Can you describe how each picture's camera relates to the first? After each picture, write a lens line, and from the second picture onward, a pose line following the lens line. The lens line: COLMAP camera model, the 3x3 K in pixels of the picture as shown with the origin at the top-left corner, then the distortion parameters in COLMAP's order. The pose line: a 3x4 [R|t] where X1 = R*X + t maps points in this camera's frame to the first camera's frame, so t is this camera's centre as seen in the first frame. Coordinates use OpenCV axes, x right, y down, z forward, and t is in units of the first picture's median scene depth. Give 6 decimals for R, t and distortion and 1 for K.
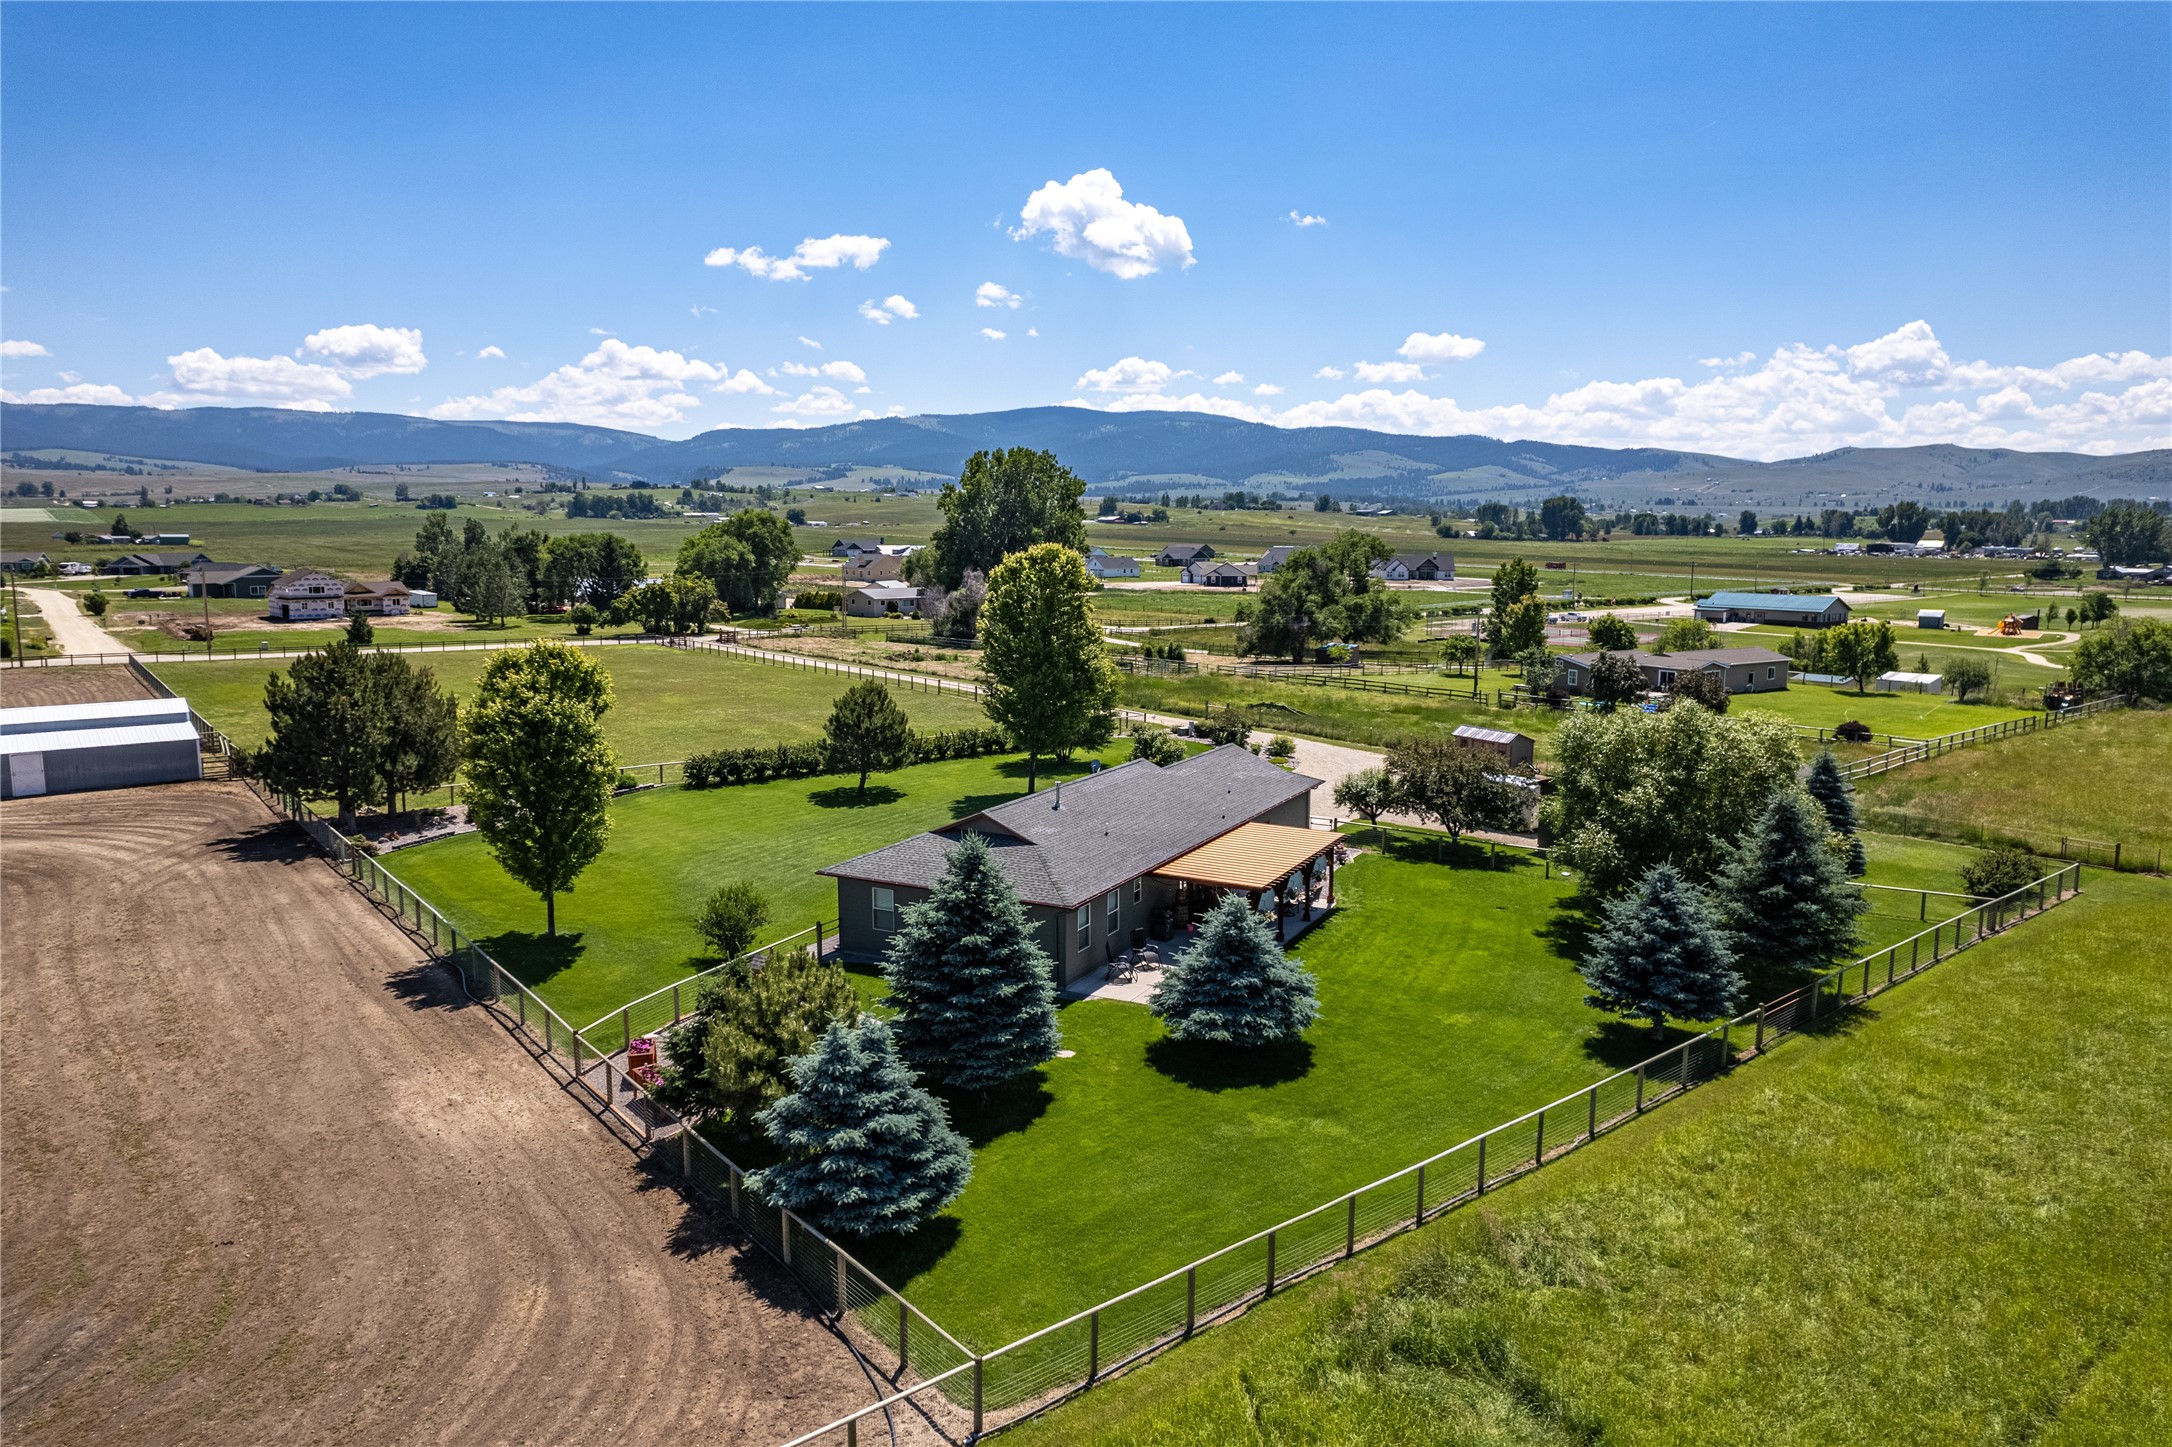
lens RADIAL K [[1400.6, 0, 1091.6], [0, 1400.6, 711.2], [0, 0, 1]] dist [-0.070485, 0.064561]
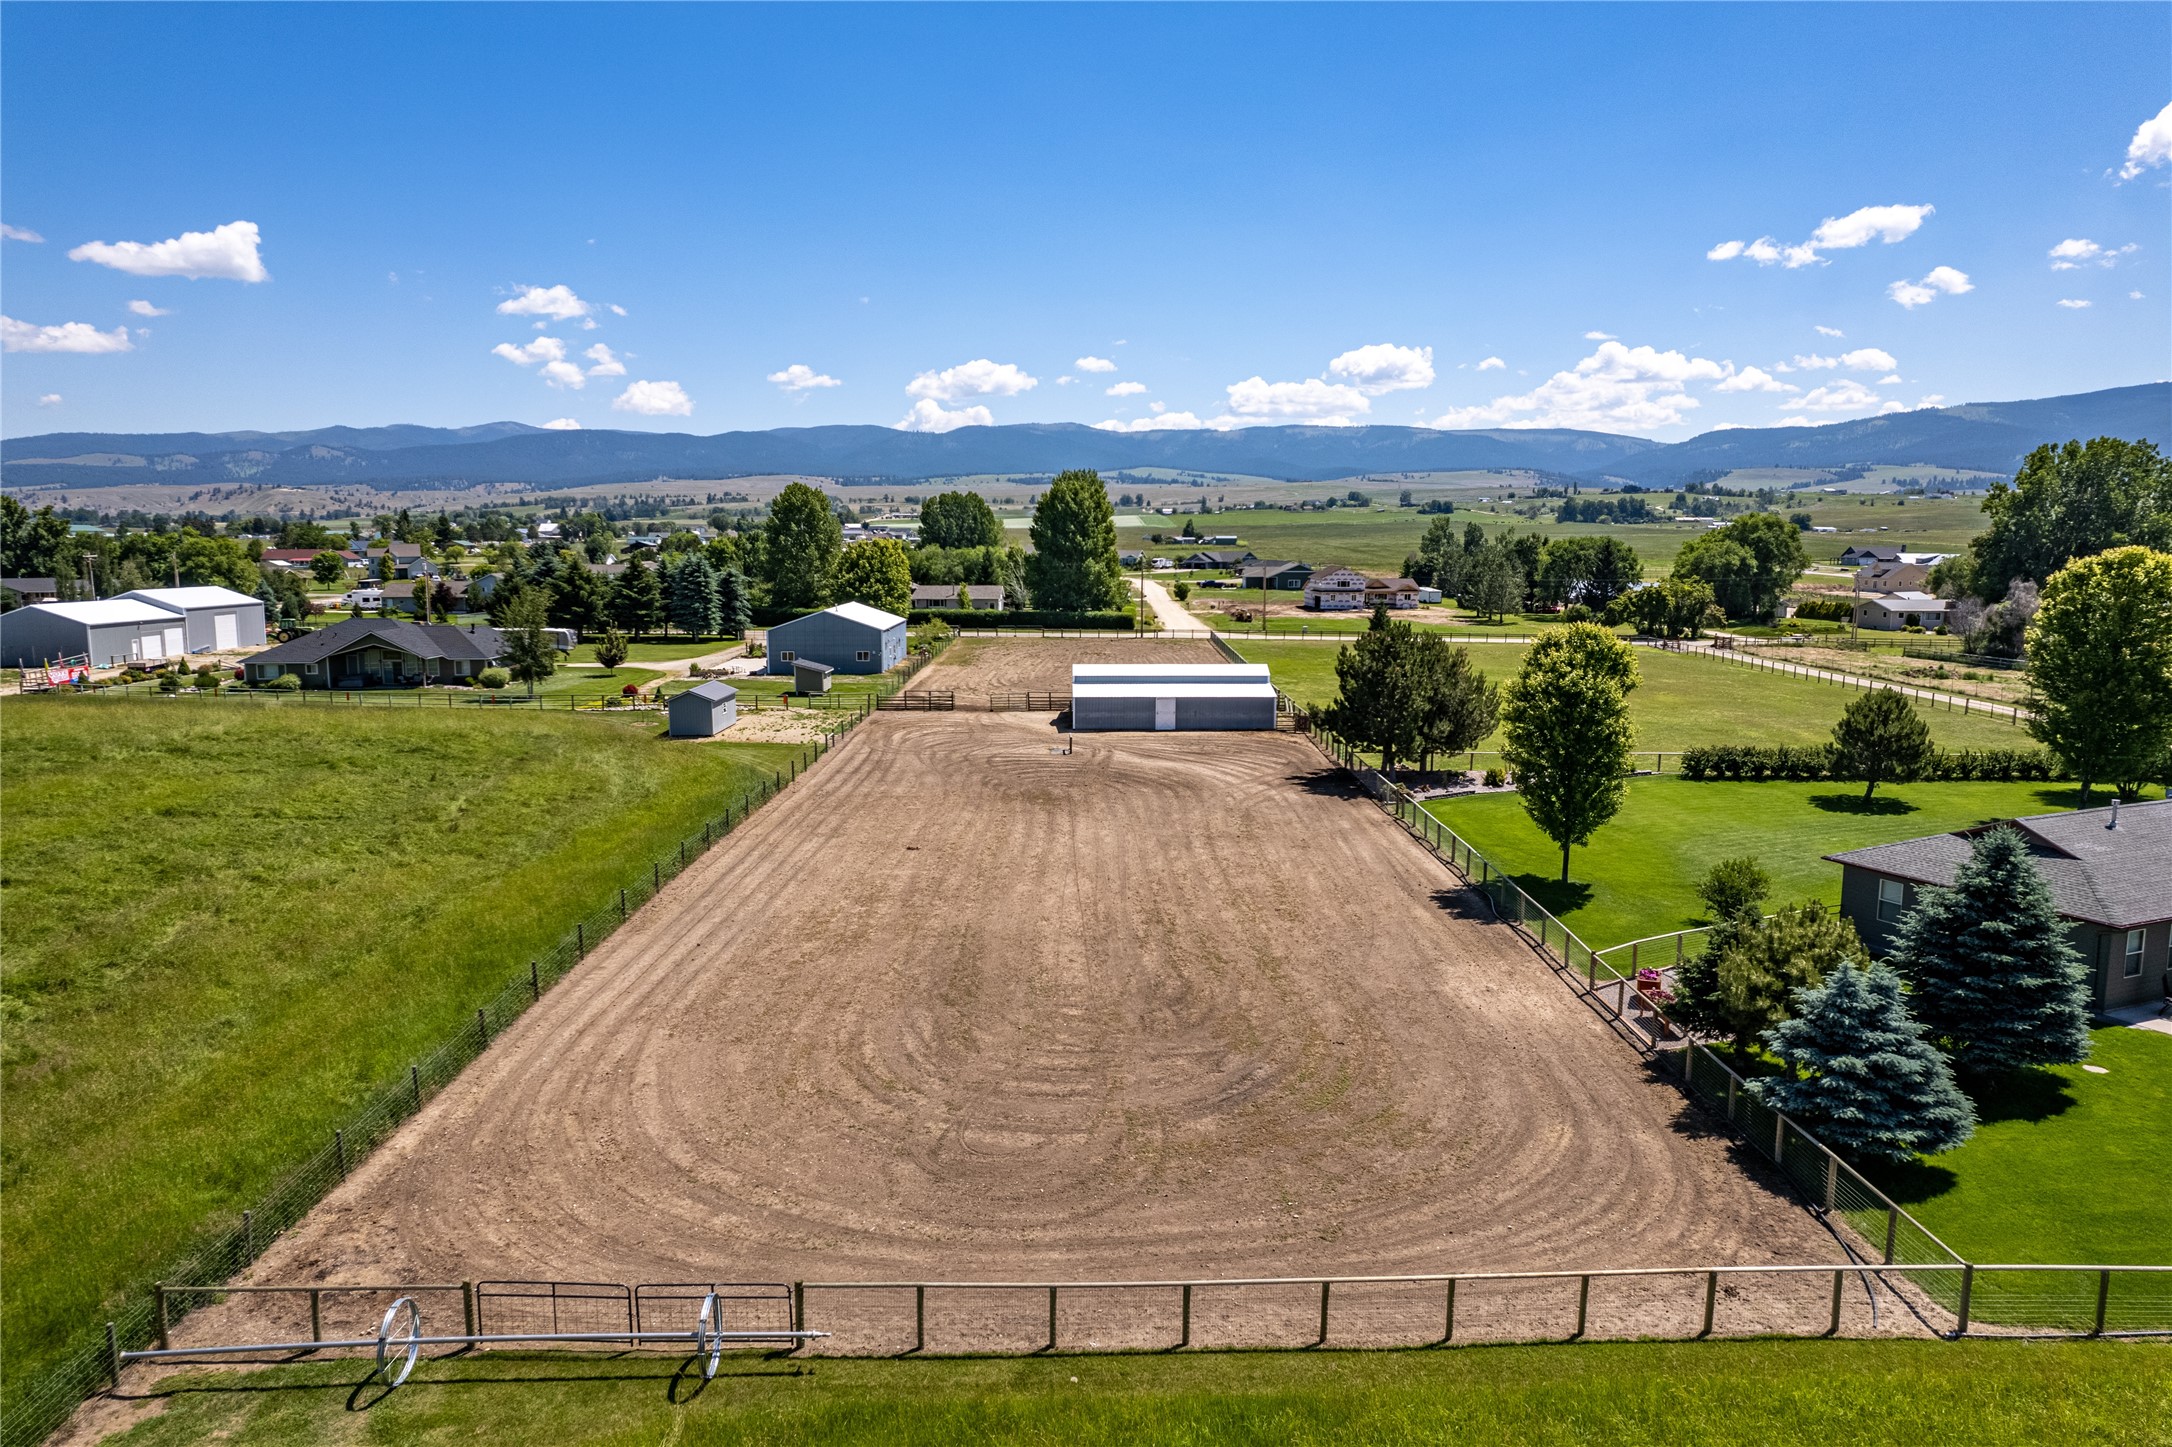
lens RADIAL K [[1400.6, 0, 1081.6], [0, 1400.6, 718.3], [0, 0, 1]] dist [-0.070485, 0.064561]
pose [[0.776368, 0.080613, -0.625104, 0.005158], [-0.079692, 0.996382, 0.029516, 0.013727], [0.625222, 0.026900, 0.779983, -0.084374]]
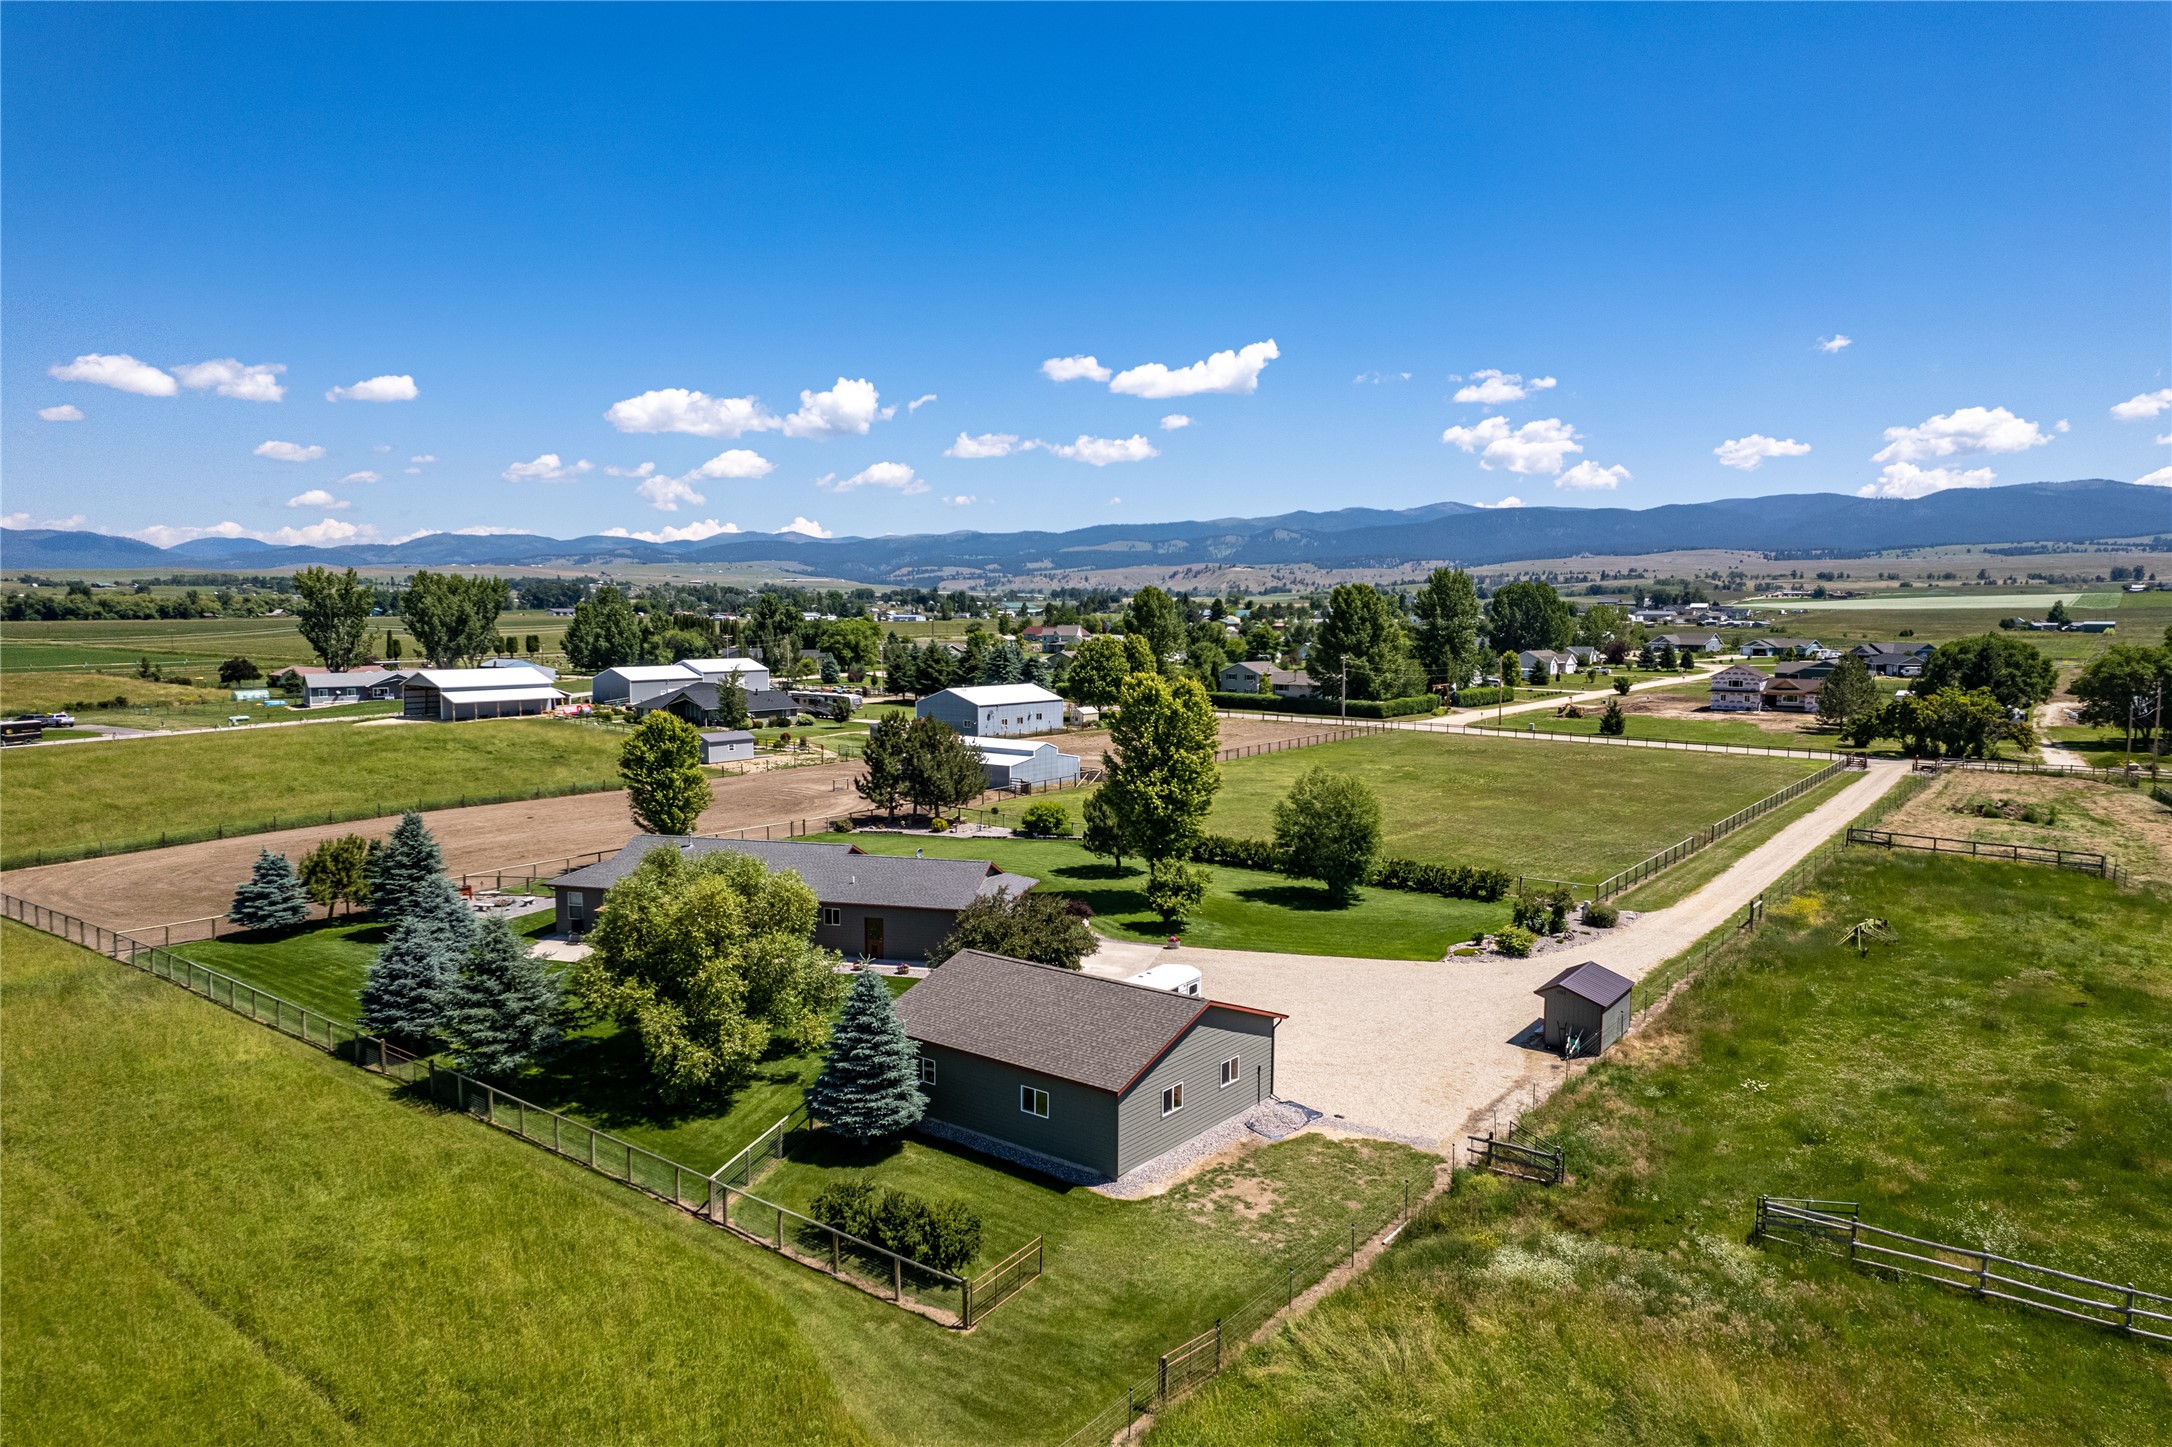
lens RADIAL K [[1400.6, 0, 1084.7], [0, 1400.6, 705.6], [0, 0, 1]] dist [-0.070485, 0.064561]
pose [[0.235831, 0.066266, -0.969532, 0.834448], [-0.126708, 0.991252, 0.036930, -0.105558], [0.963498, 0.114138, 0.242164, 0.564965]]
